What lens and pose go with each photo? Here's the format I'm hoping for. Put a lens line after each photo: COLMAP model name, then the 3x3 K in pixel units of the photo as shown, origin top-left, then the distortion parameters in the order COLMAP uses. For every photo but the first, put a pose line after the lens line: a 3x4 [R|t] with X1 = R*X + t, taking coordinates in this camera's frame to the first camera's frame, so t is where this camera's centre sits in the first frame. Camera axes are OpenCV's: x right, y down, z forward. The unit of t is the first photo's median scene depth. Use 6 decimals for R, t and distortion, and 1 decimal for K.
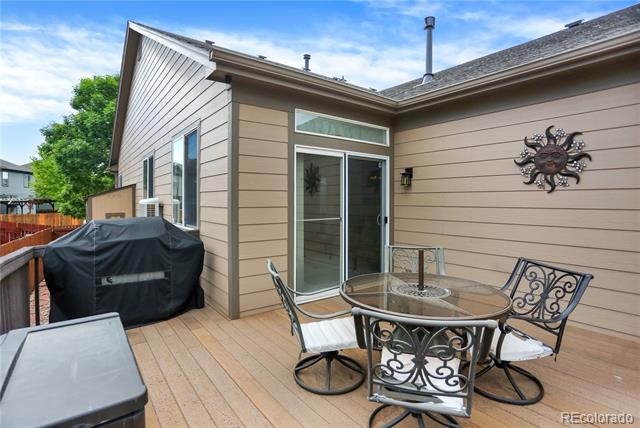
lens RADIAL K [[332.2, 0, 315.3], [0, 332.2, 214.0], [0, 0, 1]] dist [-0.046789, 0.000796]
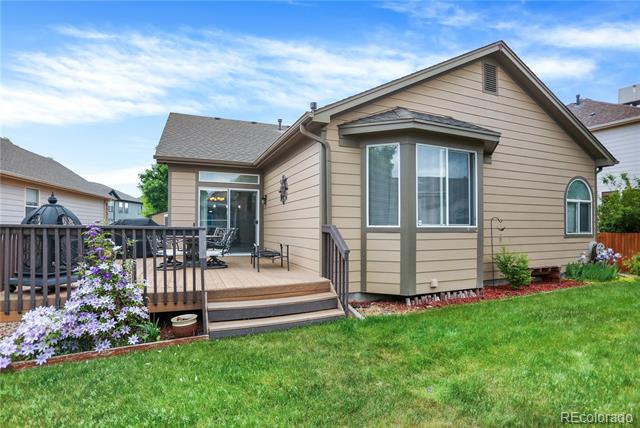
lens RADIAL K [[314.7, 0, 318.4], [0, 314.7, 223.5], [0, 0, 1]] dist [-0.032524, 0.001263]
pose [[0.973862, -0.008722, -0.226972, 1.357716], [-0.001665, 0.998962, -0.045531, 0.152452], [0.227133, 0.044719, 0.972836, -0.993926]]
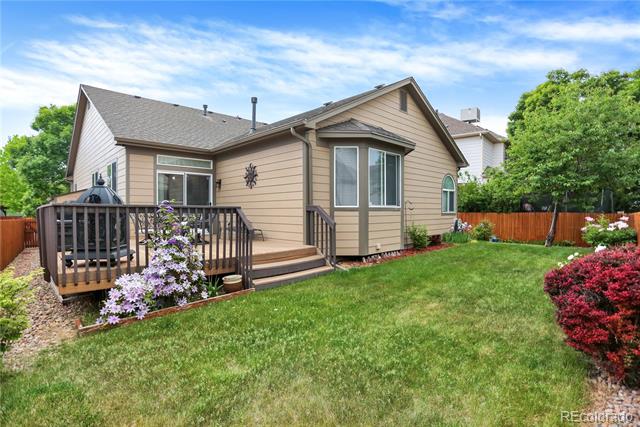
lens RADIAL K [[310.6, 0, 311.8], [0, 310.6, 215.9], [0, 0, 1]] dist [-0.038365, 0.000210]
pose [[0.991202, -0.012502, 0.131765, 0.817950], [0.014532, 0.999790, -0.014454, 0.184003], [-0.131556, 0.016242, 0.991176, -1.452132]]
